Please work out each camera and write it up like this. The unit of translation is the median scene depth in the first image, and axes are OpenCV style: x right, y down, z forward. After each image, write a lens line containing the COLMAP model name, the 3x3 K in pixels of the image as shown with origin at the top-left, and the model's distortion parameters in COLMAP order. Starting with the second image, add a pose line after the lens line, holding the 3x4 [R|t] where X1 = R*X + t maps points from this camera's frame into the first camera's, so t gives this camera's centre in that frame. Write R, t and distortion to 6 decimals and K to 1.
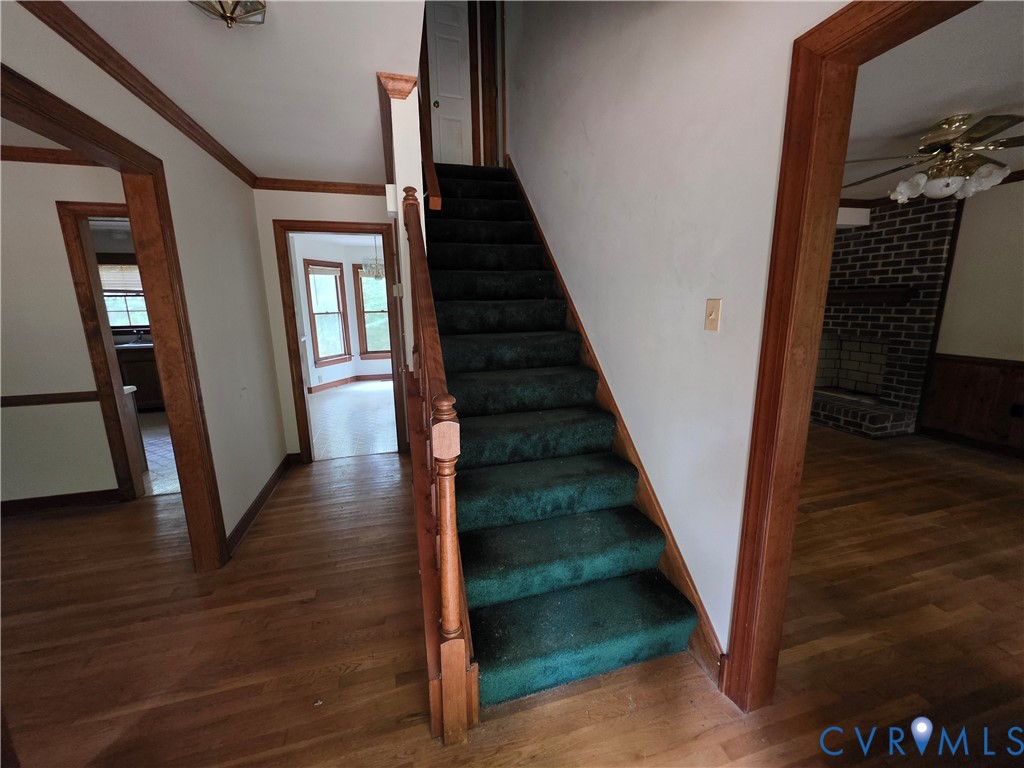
lens RADIAL K [[410.8, 0, 510.3], [0, 410.8, 384.6], [0, 0, 1]] dist [-0.002861, 0.000406]
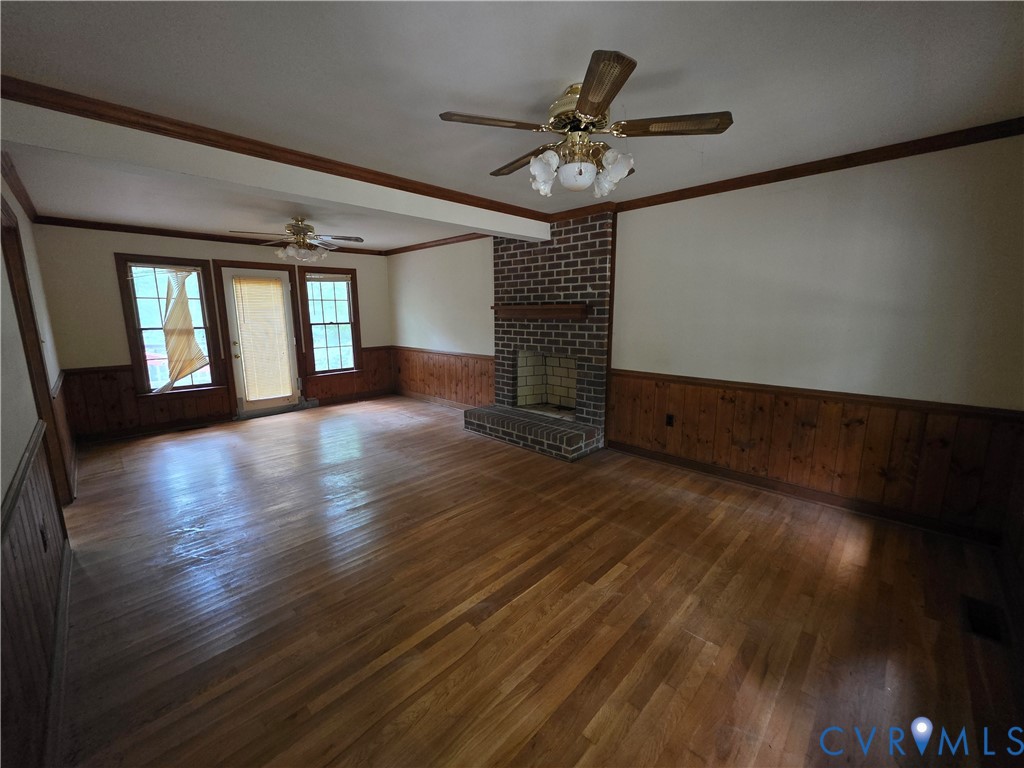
lens RADIAL K [[410.8, 0, 514.9], [0, 410.8, 386.0], [0, 0, 1]] dist [-0.002861, 0.000406]
pose [[0.859528, -0.079667, 0.504841, 0.306768], [0.093644, 0.995603, -0.002325, -0.053029], [-0.502436, 0.049273, 0.863209, 0.234741]]
